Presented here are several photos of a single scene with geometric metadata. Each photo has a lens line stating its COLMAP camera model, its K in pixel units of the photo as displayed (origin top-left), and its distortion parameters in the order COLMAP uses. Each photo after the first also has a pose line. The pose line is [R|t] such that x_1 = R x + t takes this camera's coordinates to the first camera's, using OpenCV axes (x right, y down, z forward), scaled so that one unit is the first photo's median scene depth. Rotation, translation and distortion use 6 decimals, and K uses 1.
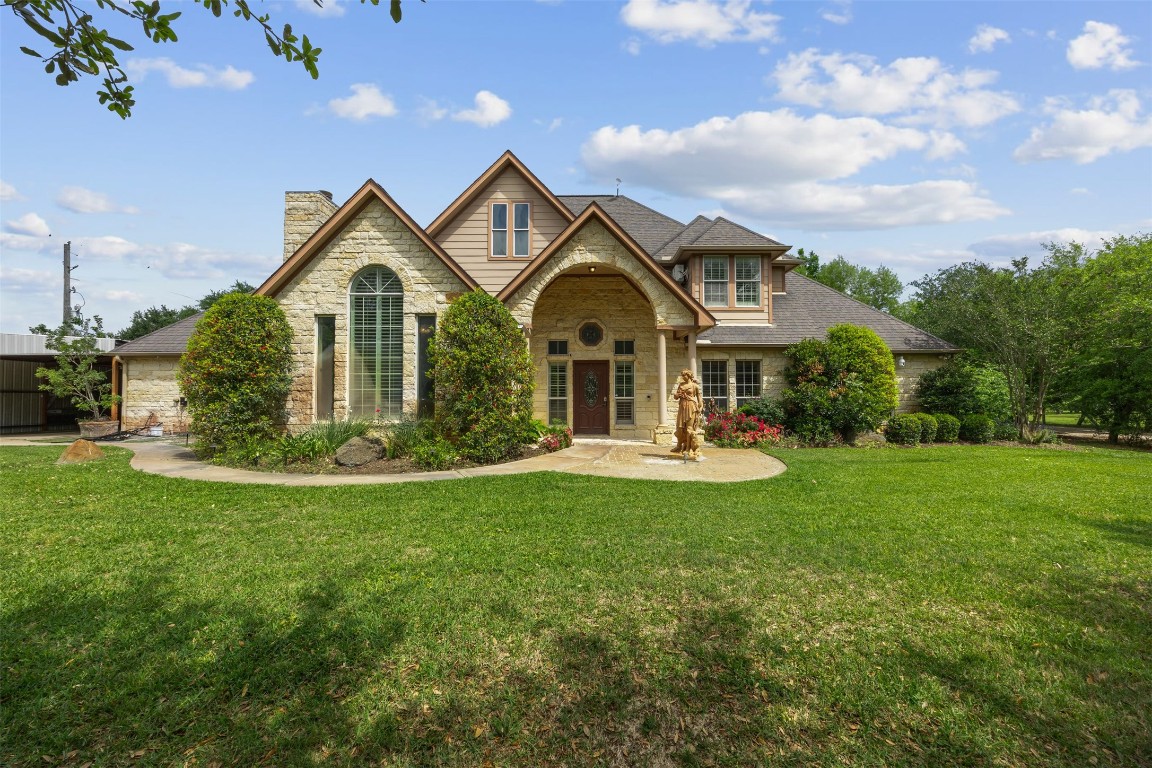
lens RADIAL K [[440.4, 0, 572.2], [0, 440.4, 379.8], [0, 0, 1]] dist [-0.001795, -0.000530]
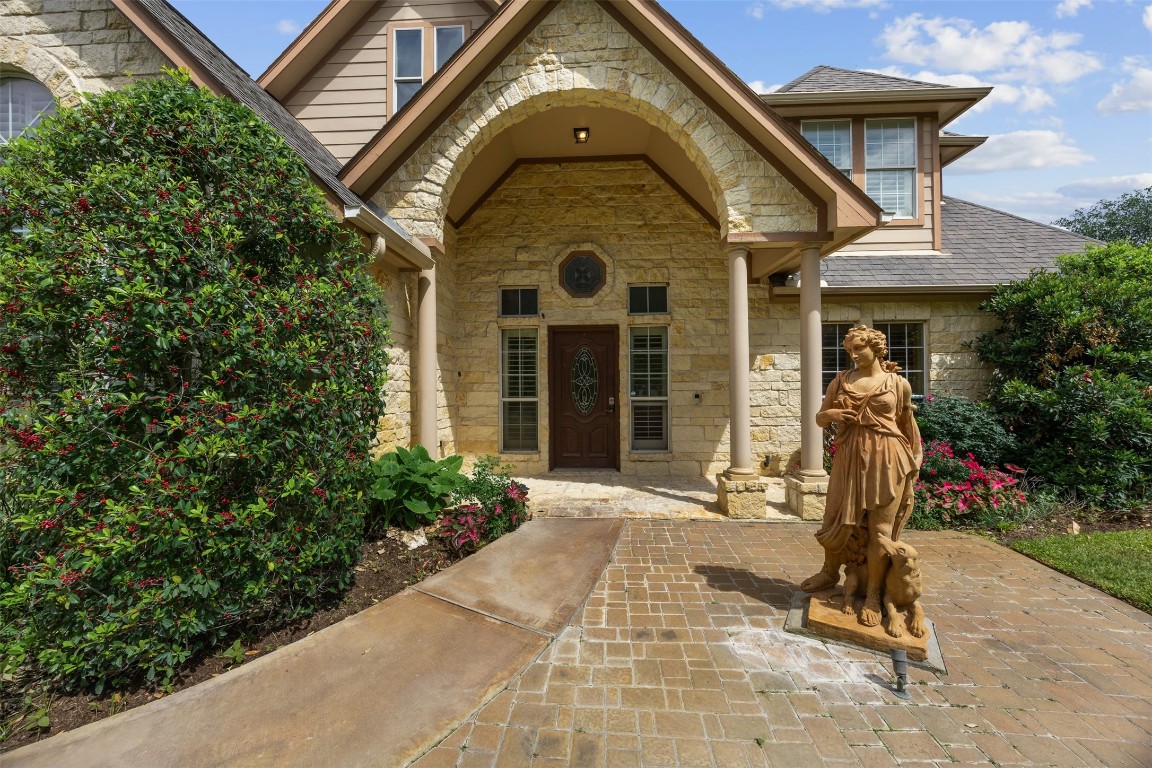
lens RADIAL K [[440.4, 0, 573.6], [0, 440.4, 383.6], [0, 0, 1]] dist [-0.001795, -0.000530]
pose [[0.999007, -0.005448, -0.044208, 0.054221], [0.007387, 0.999012, 0.043821, 0.000662], [0.043926, -0.044104, 0.998061, 0.485705]]
